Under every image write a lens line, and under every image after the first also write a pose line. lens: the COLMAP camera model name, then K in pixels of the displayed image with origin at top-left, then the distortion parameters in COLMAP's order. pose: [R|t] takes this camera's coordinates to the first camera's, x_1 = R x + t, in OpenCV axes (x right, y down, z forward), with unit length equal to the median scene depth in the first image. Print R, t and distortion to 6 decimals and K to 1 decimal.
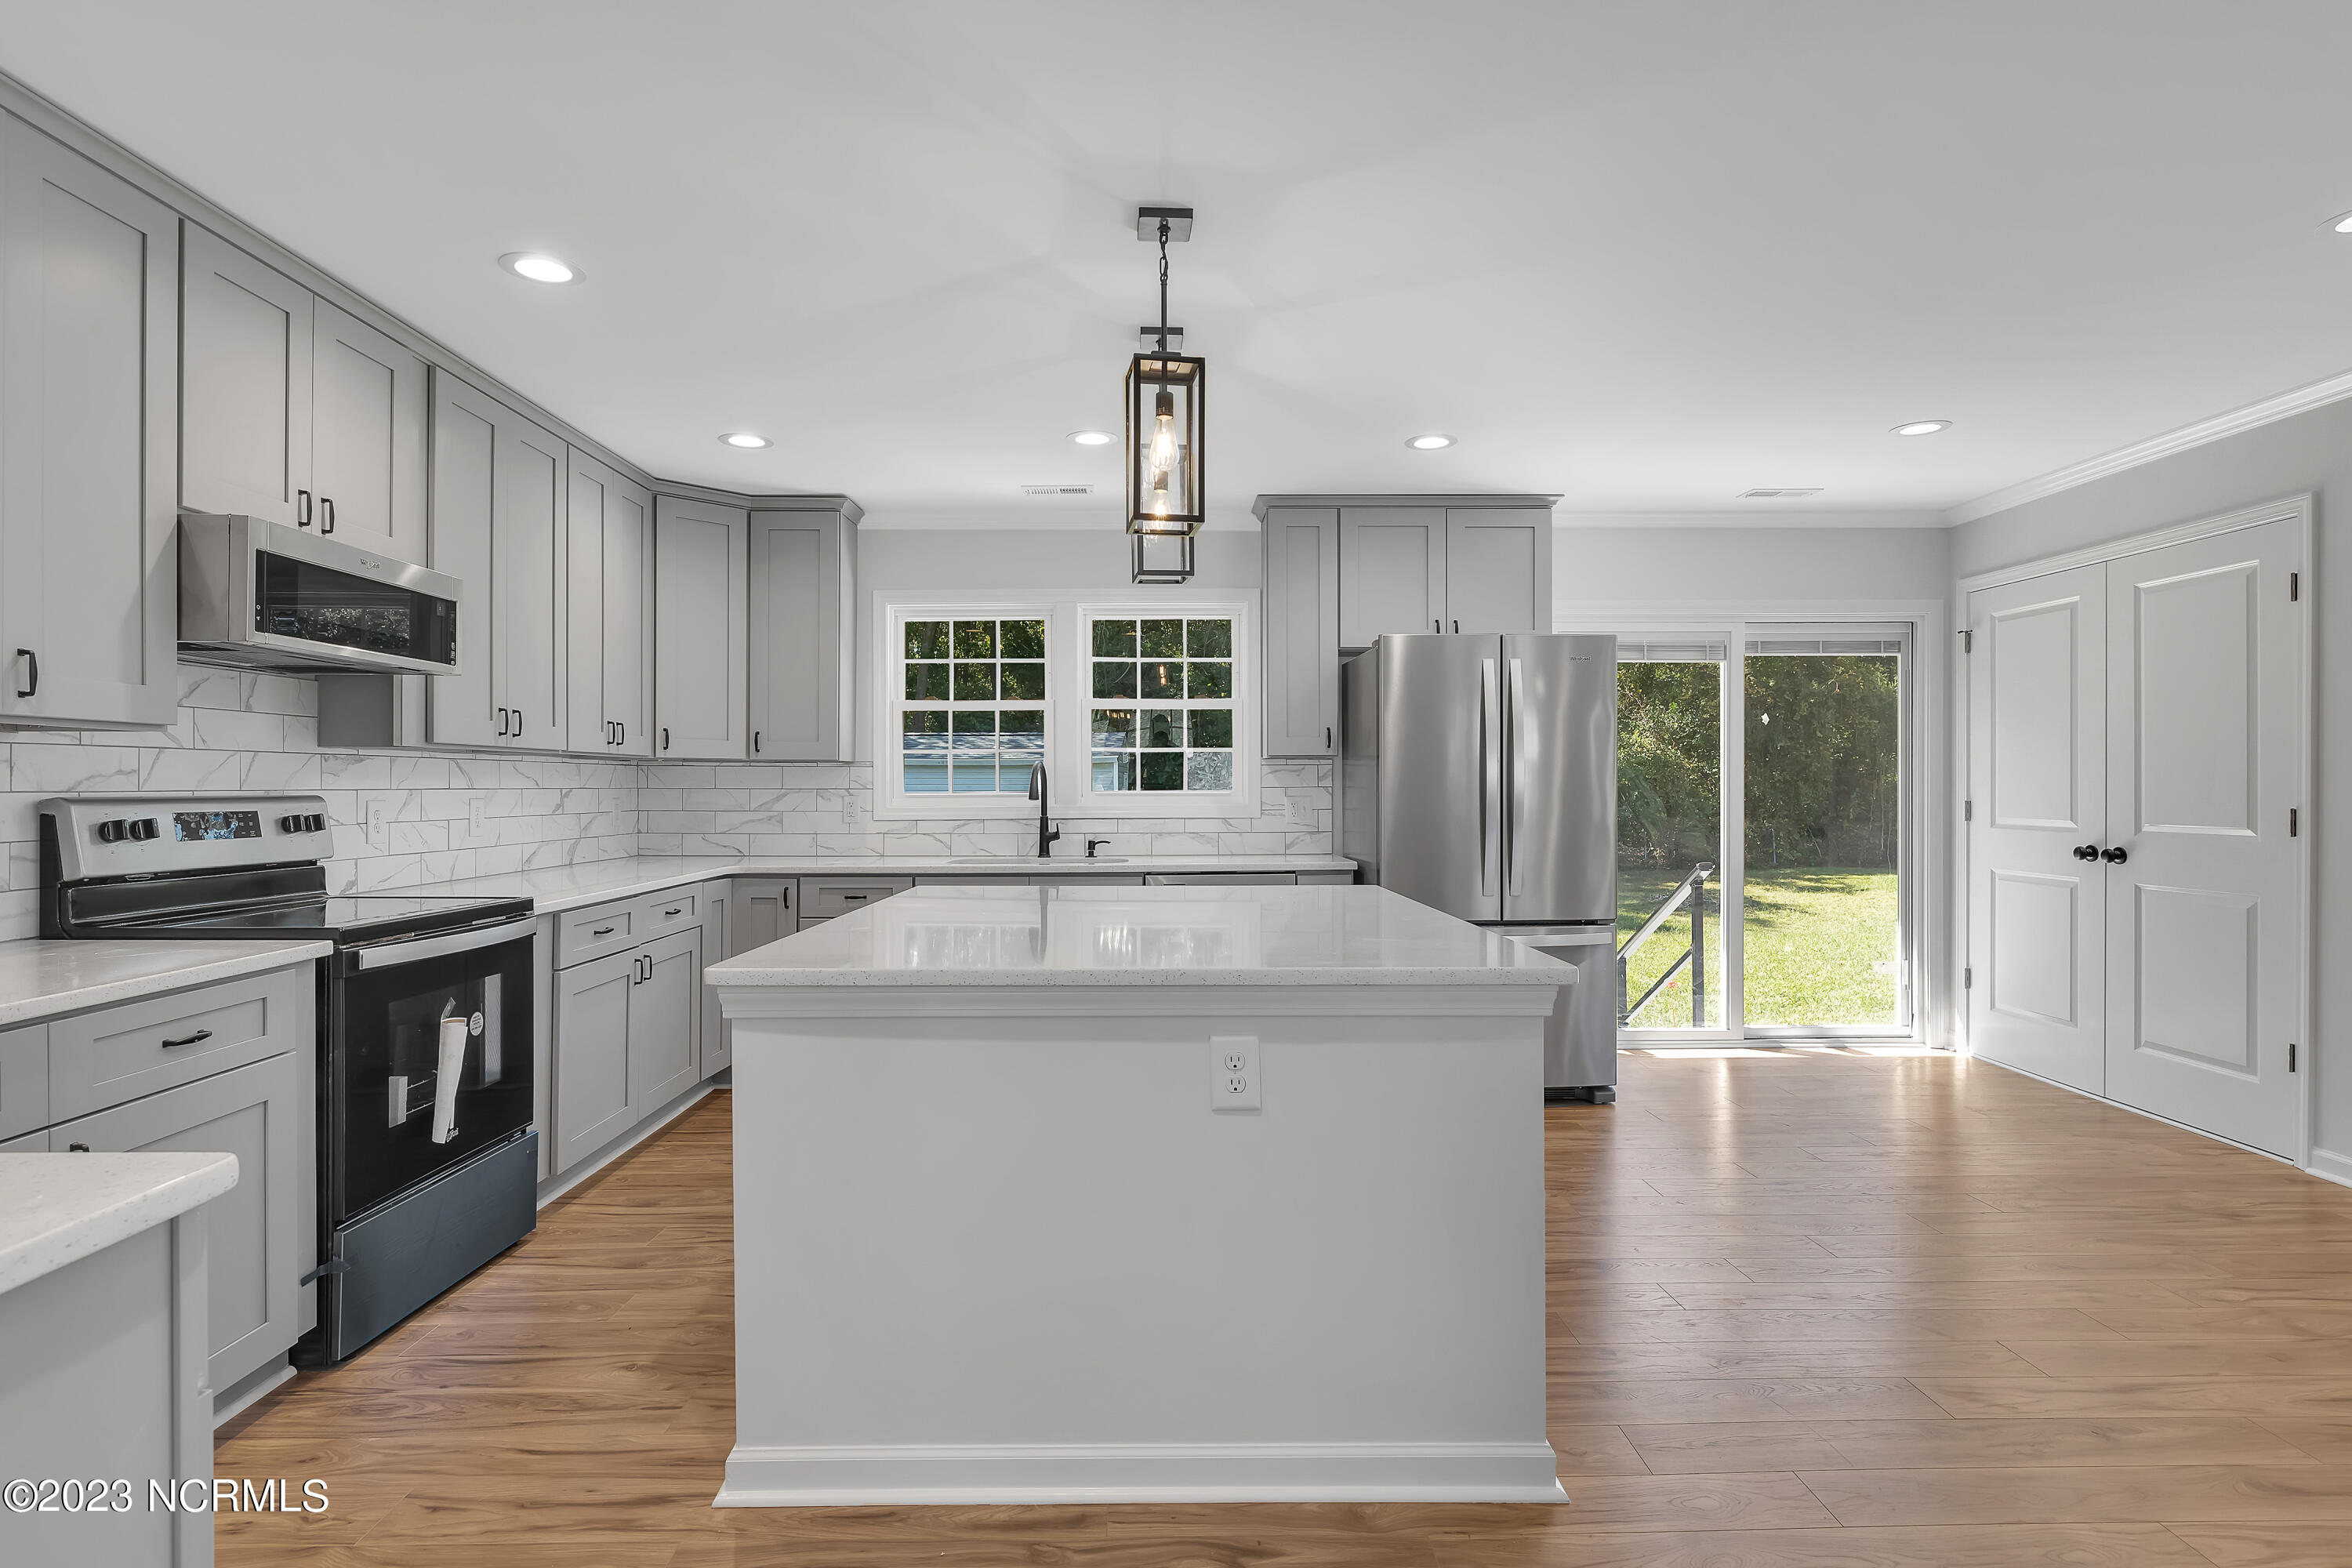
lens RADIAL K [[1194.6, 0, 1169.3], [0, 1194.6, 784.7], [0, 0, 1]] dist [-0.001634, -0.000355]
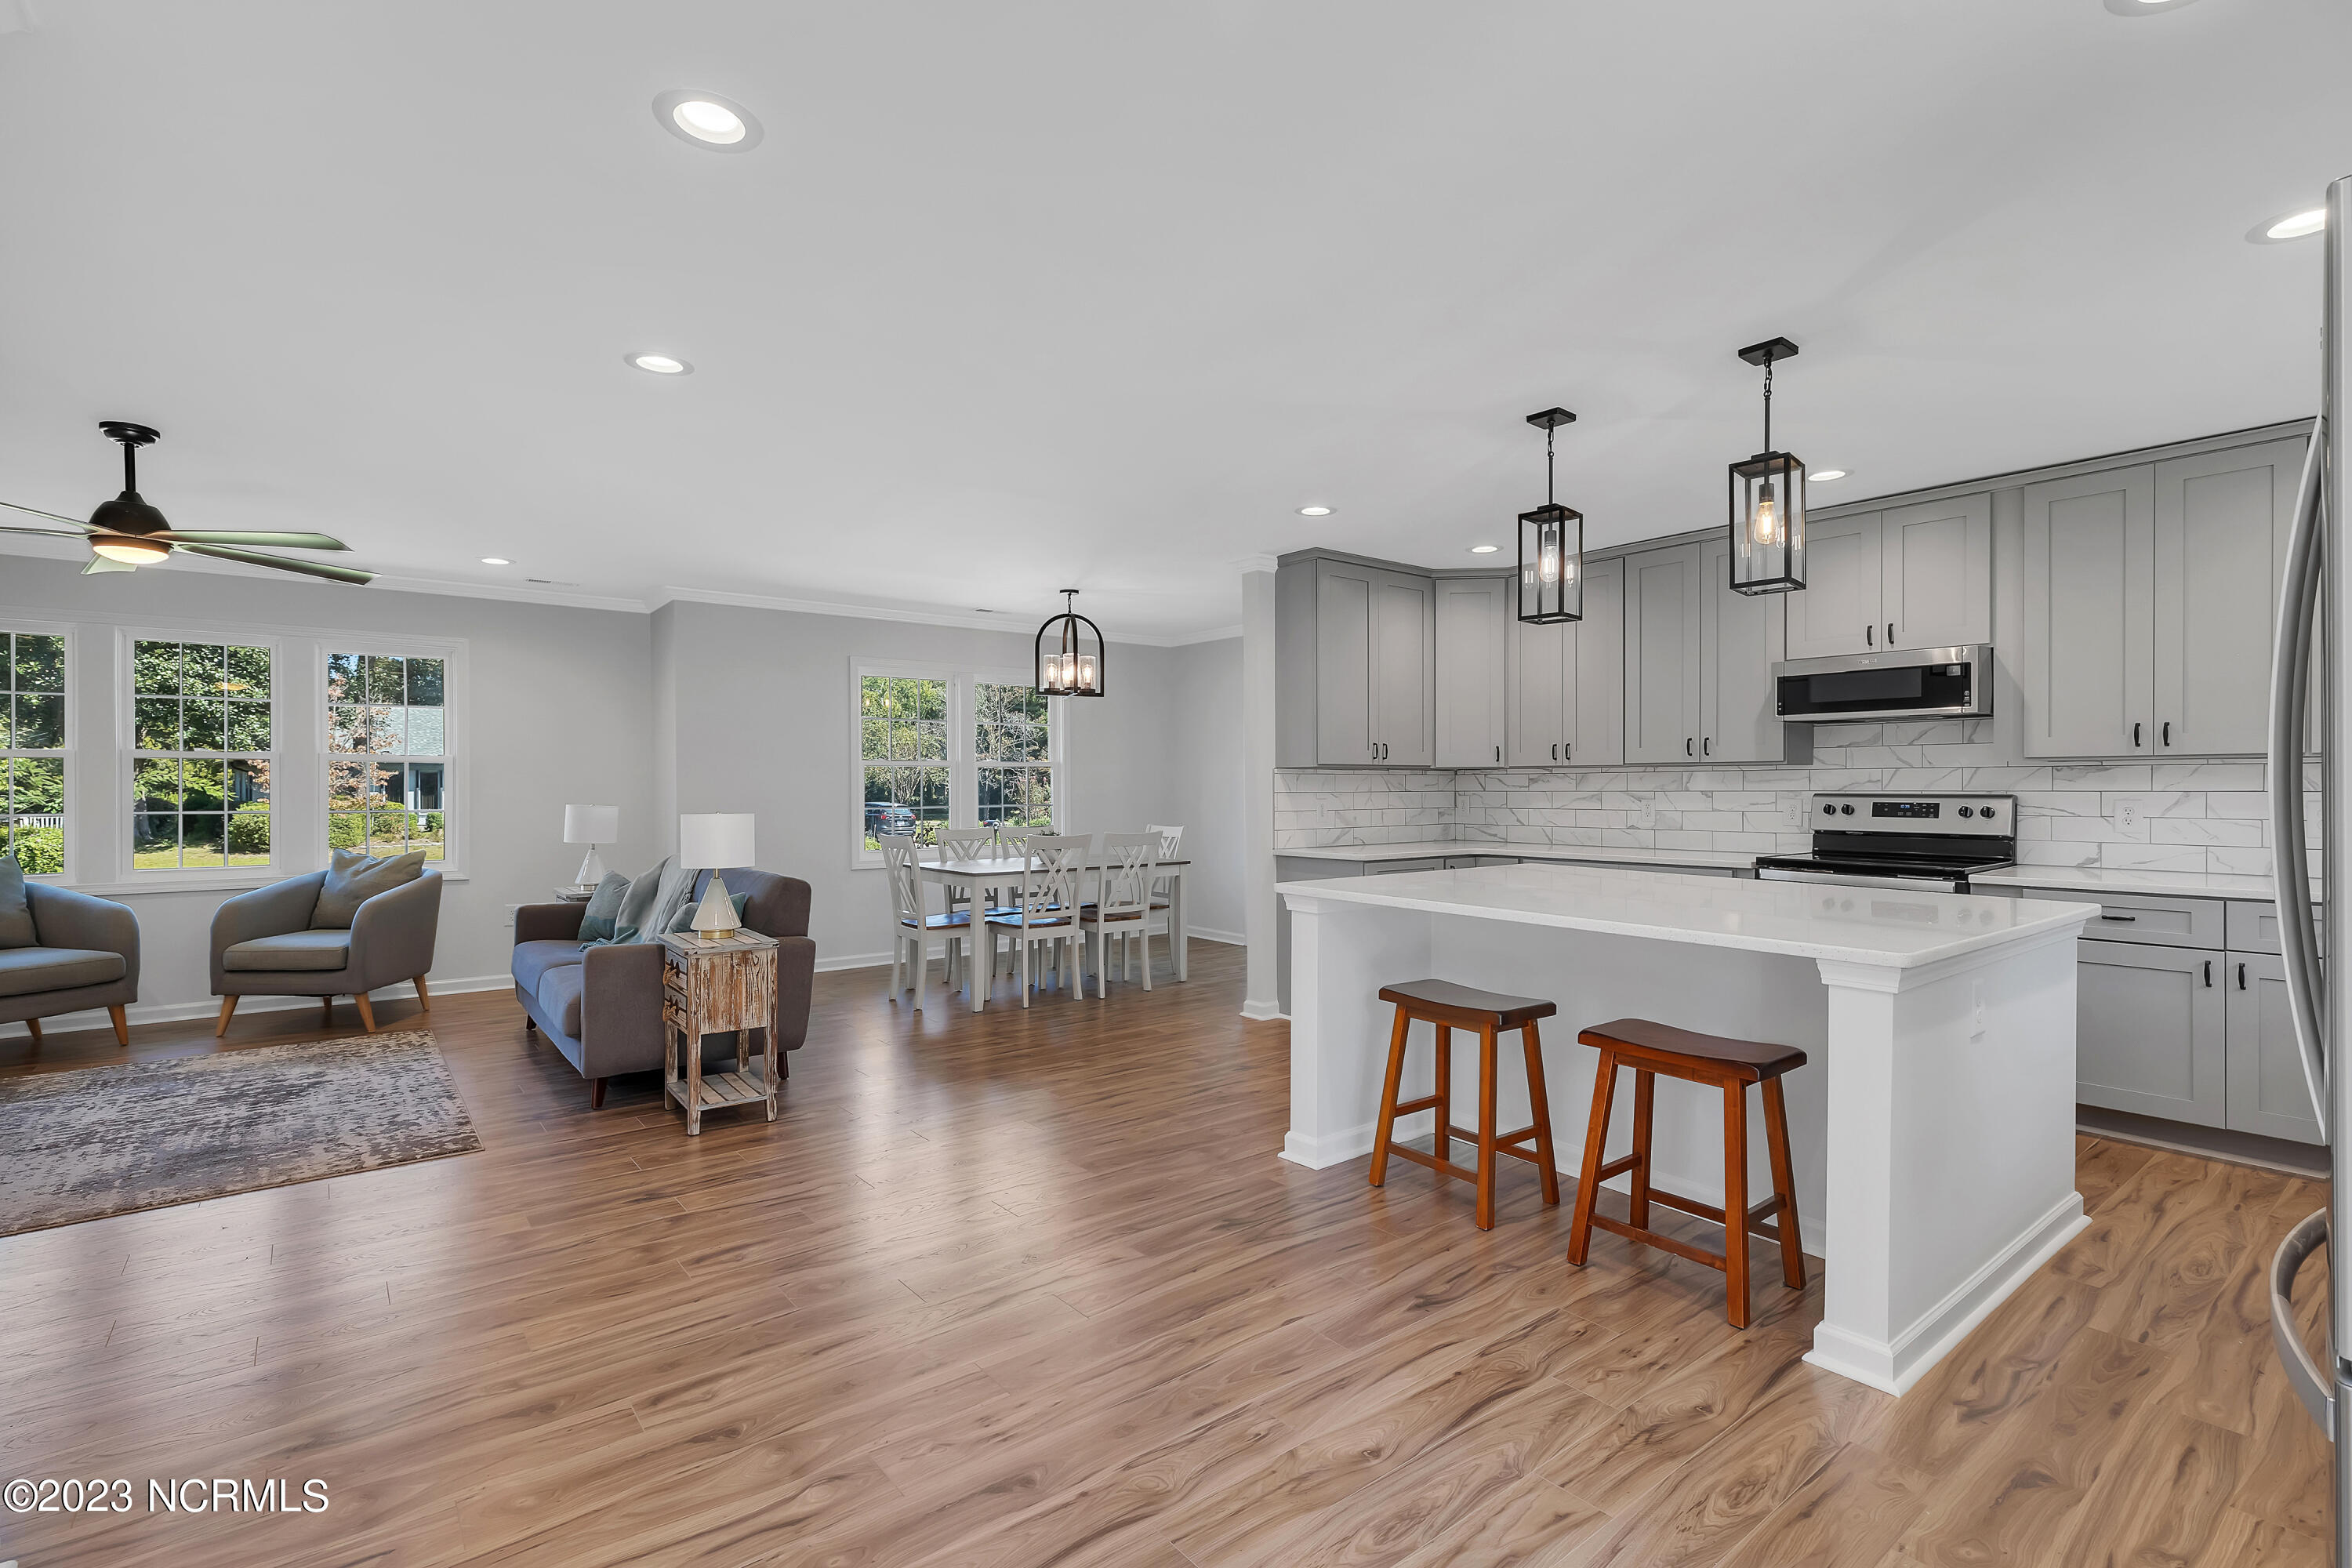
lens RADIAL K [[1083.6, 0, 1165.9], [0, 1083.6, 787.4], [0, 0, 1]] dist [0.004957, -0.000439]
pose [[-0.796948, 0.003749, -0.604037, 0.665375], [0.003166, 0.999993, 0.002029, -0.004618], [0.604040, -0.000296, -0.796954, 0.986792]]
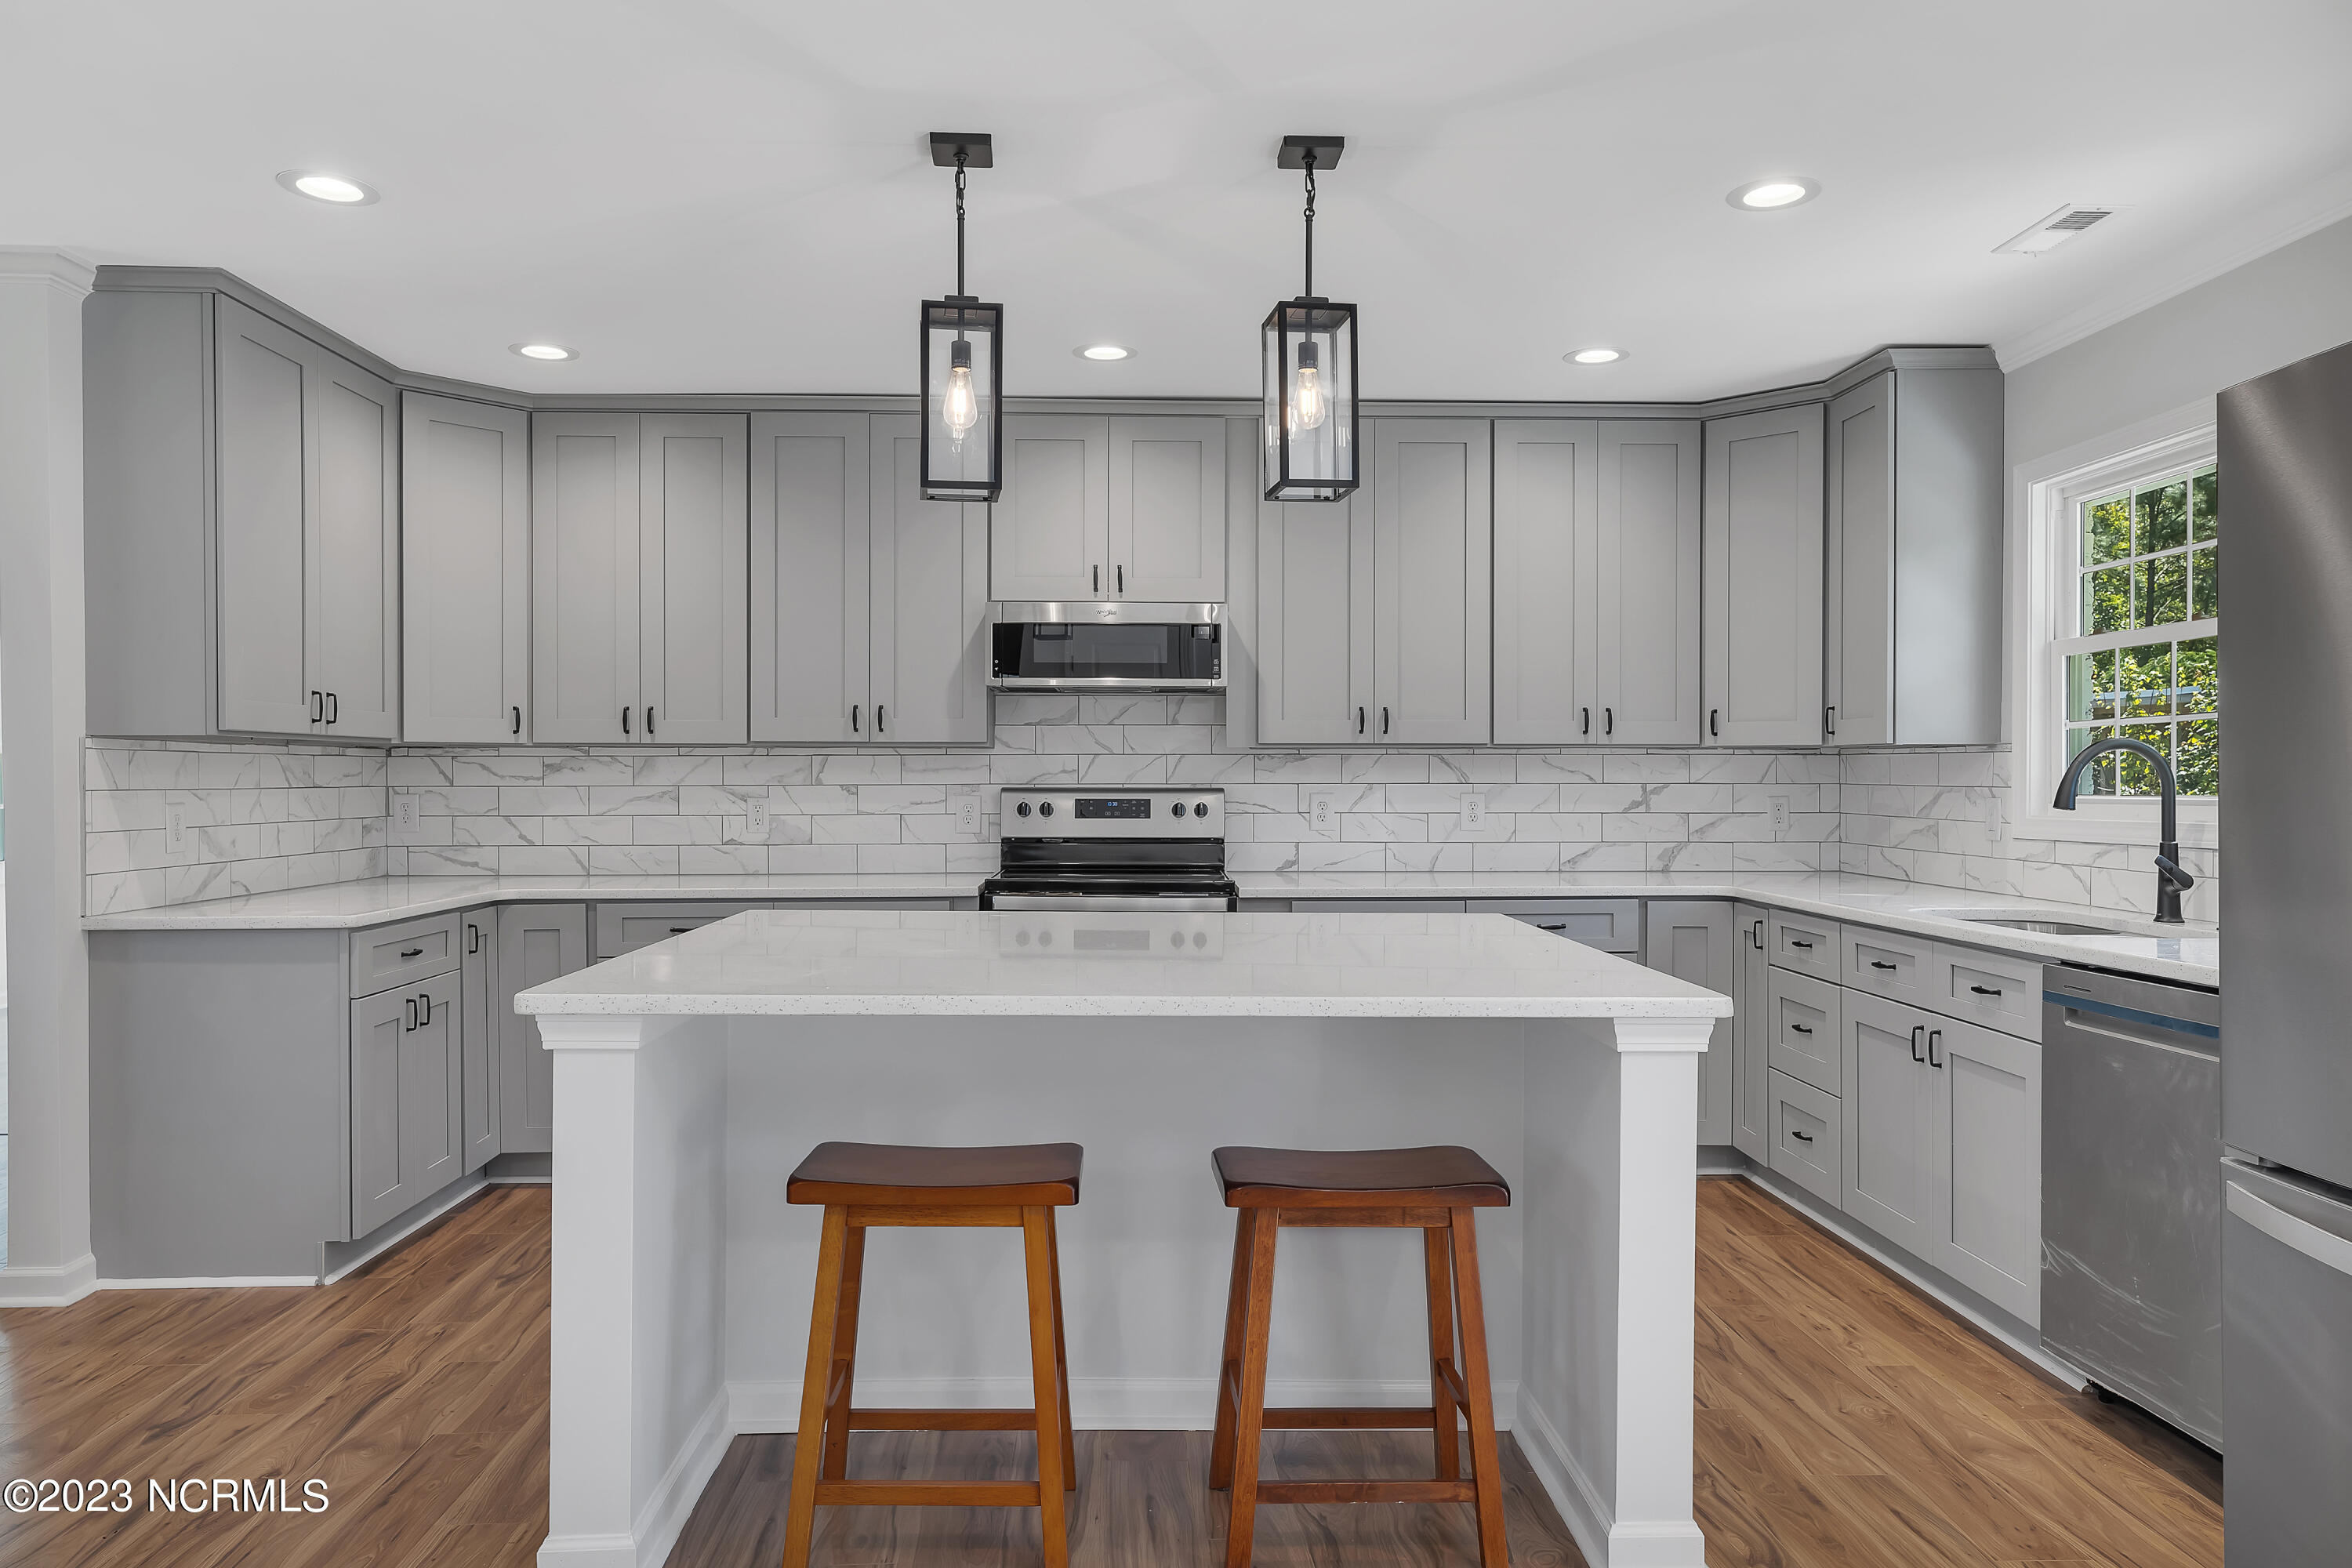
lens RADIAL K [[1578.3, 0, 1165.3], [0, 1578.3, 786.1], [0, 0, 1]] dist [0.011300, 0.001971]
pose [[0.016396, 0.007425, -0.999838, 0.642304], [0.000767, 0.999972, 0.007439, -0.003992], [0.999865, -0.000889, 0.016390, 0.620500]]
